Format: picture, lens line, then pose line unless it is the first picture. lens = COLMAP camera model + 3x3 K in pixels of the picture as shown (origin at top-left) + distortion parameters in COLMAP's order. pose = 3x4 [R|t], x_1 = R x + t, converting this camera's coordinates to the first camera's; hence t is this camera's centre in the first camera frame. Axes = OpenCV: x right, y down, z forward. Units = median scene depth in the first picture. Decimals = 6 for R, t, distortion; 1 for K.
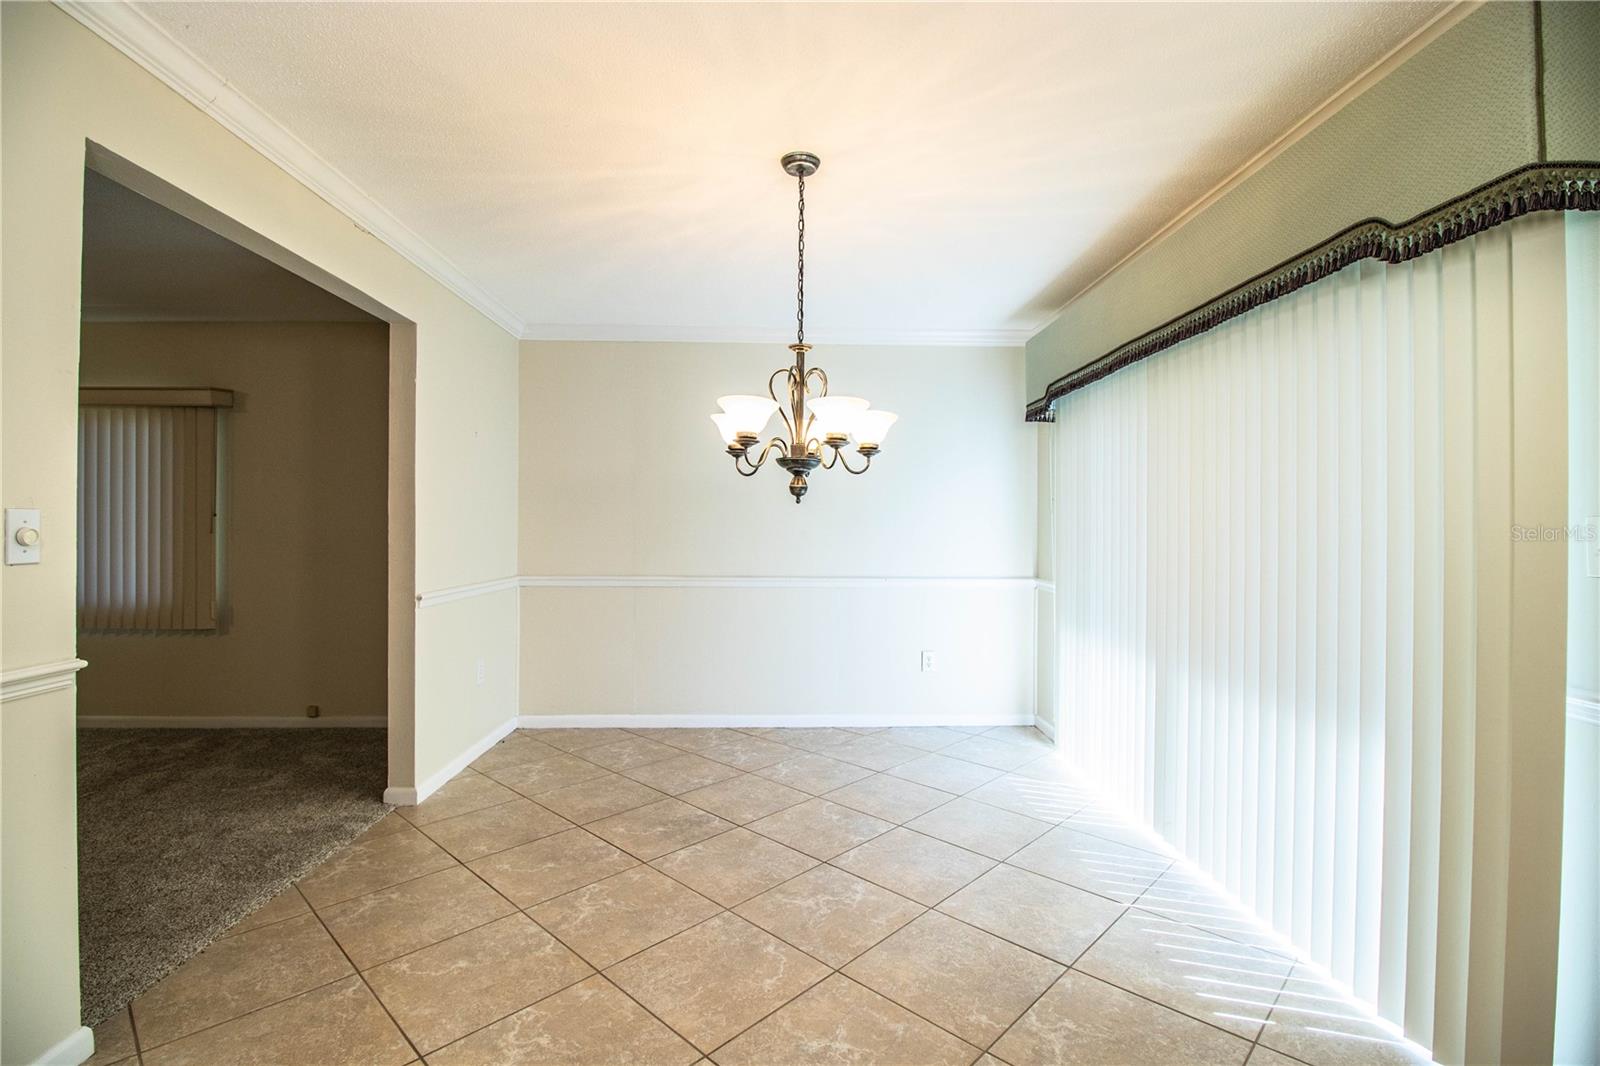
lens RADIAL K [[738.9, 0, 810.4], [0, 738.9, 524.8], [0, 0, 1]] dist [-0.000450, -0.012971]
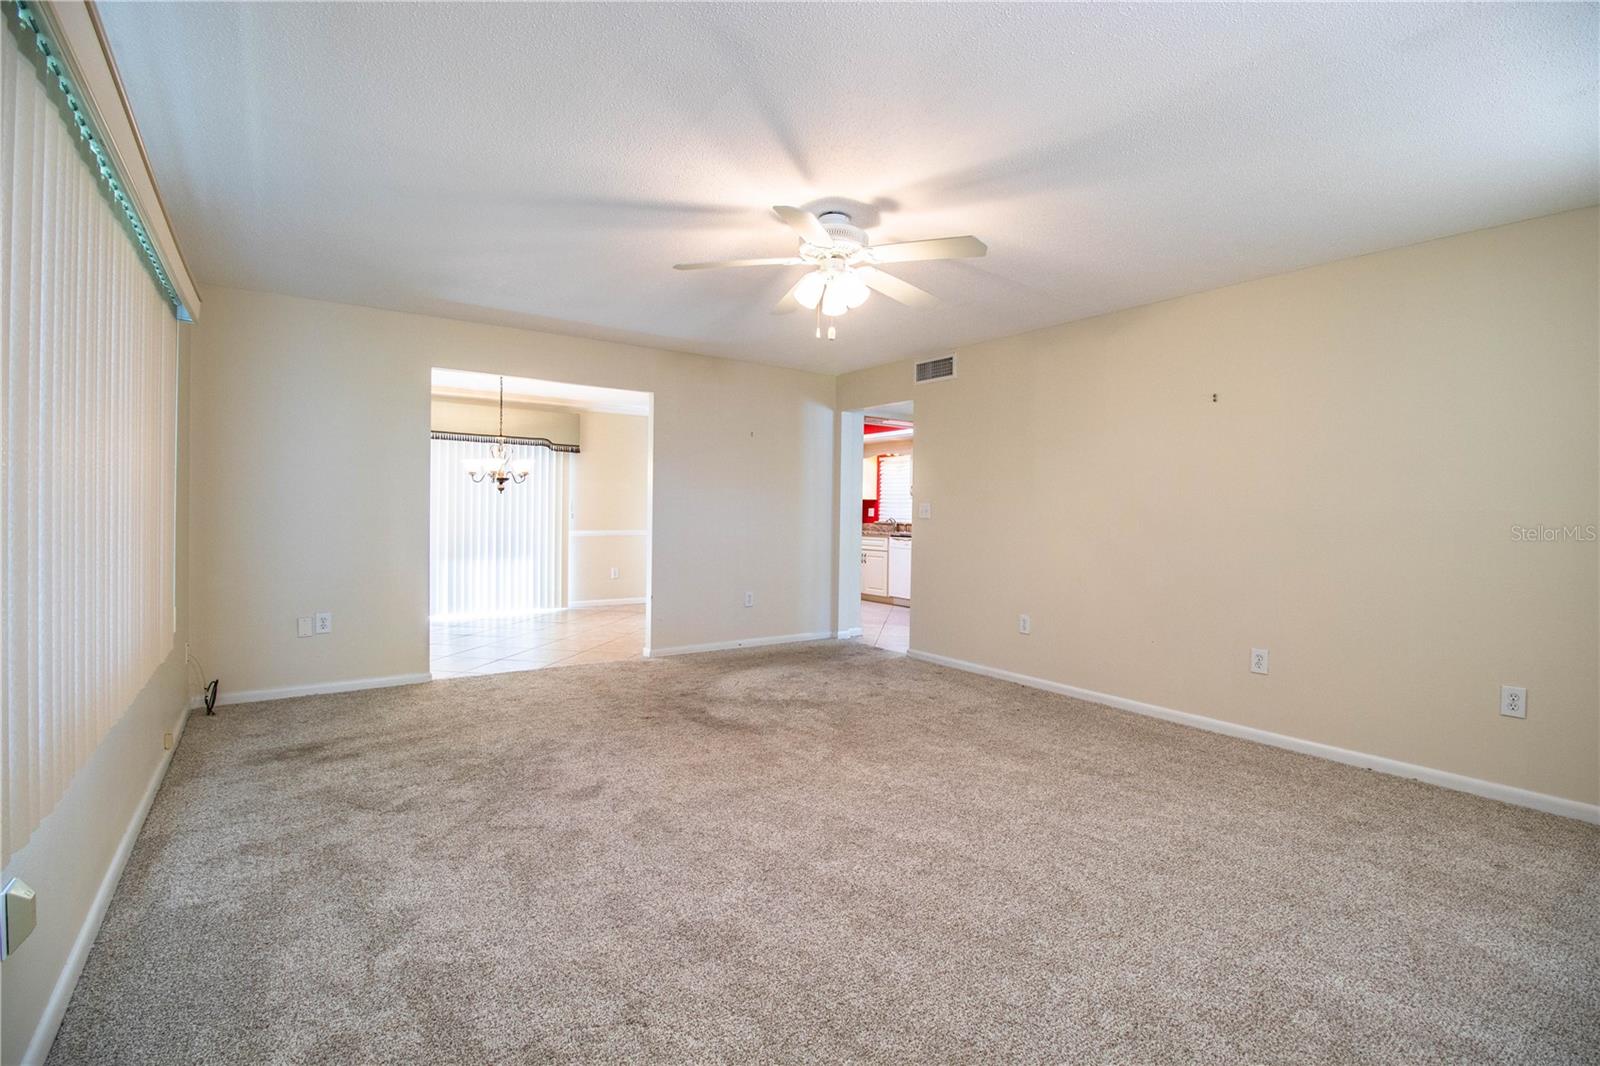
lens RADIAL K [[738.9, 0, 809.2], [0, 738.9, 527.0], [0, 0, 1]] dist [-0.000450, -0.012971]
pose [[-0.546472, -0.031155, 0.836897, -3.327207], [-0.017652, 0.999514, 0.025683, 0.003613], [-0.837291, -0.000738, -0.546757, 1.727219]]
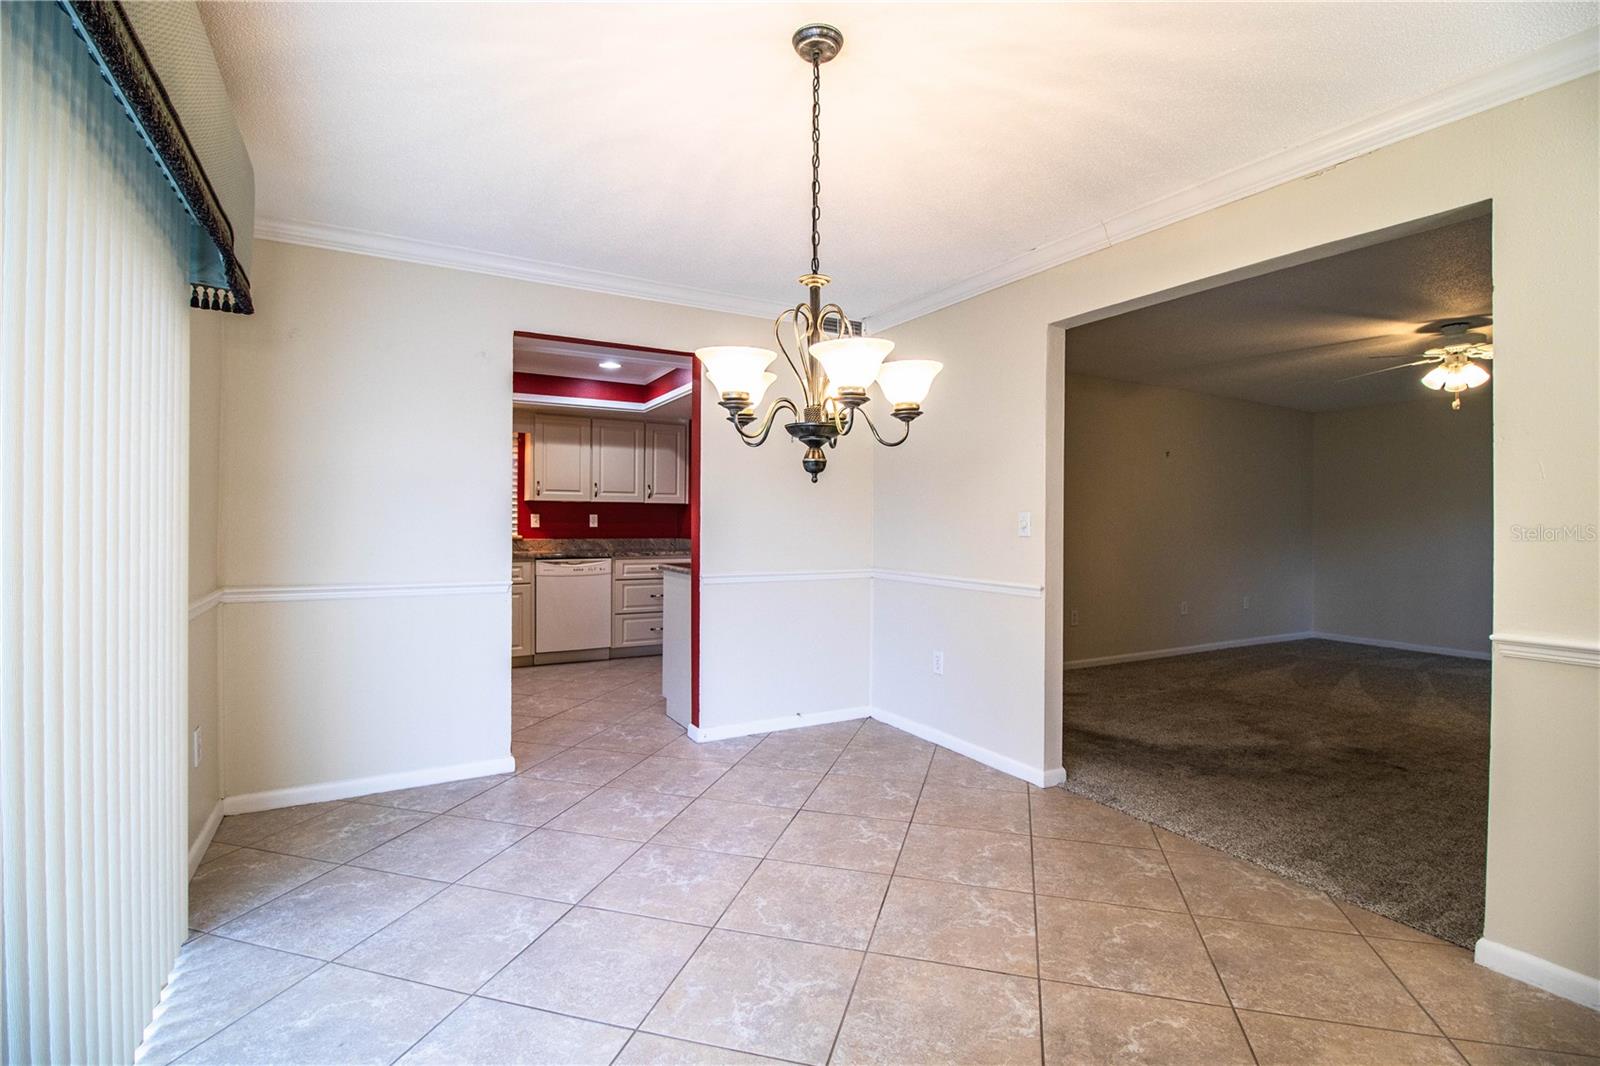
lens RADIAL K [[738.9, 0, 810.4], [0, 738.9, 523.3], [0, 0, 1]] dist [-0.000450, -0.012971]
pose [[-0.885488, -0.010677, -0.464539, 0.386639], [-0.012083, 0.999927, 0.000049, 0.014978], [0.464505, 0.005656, -0.885553, 1.876163]]
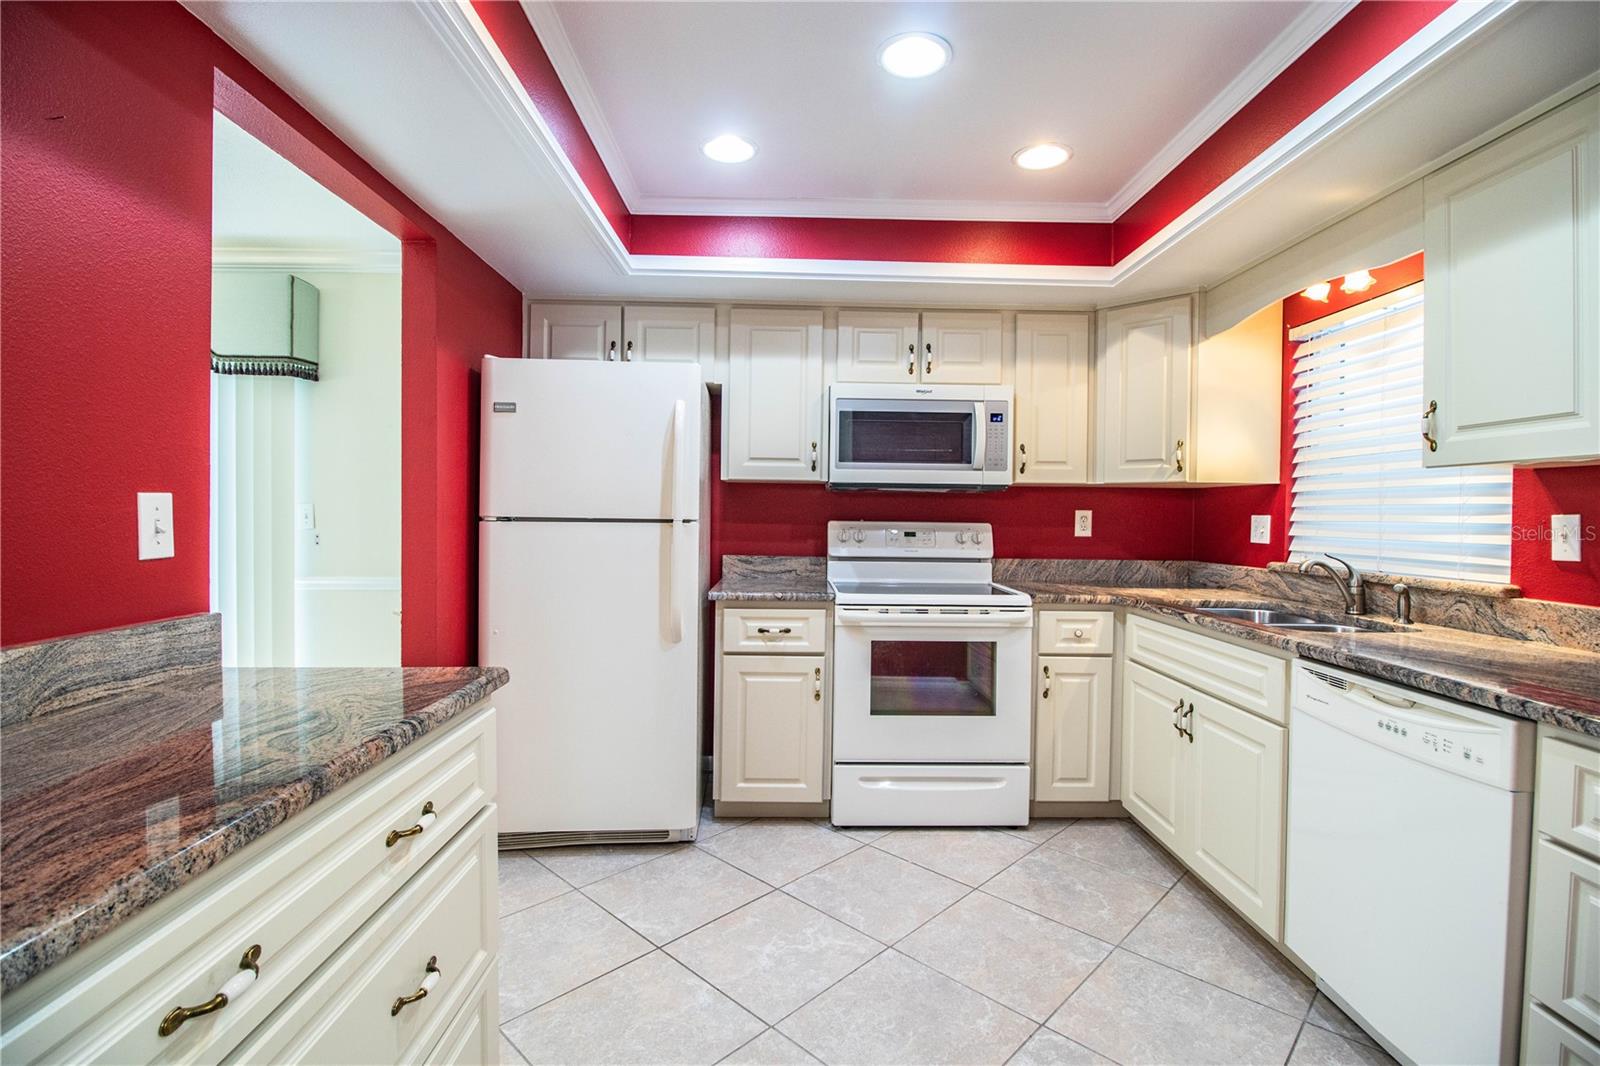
lens RADIAL K [[738.9, 0, 807.3], [0, 738.9, 521.7], [0, 0, 1]] dist [-0.000450, -0.012971]
pose [[0.019471, -0.019437, 0.999621, -0.863155], [-0.007271, 0.999782, 0.019582, -0.009518], [-0.999784, -0.007650, 0.019326, -0.458551]]
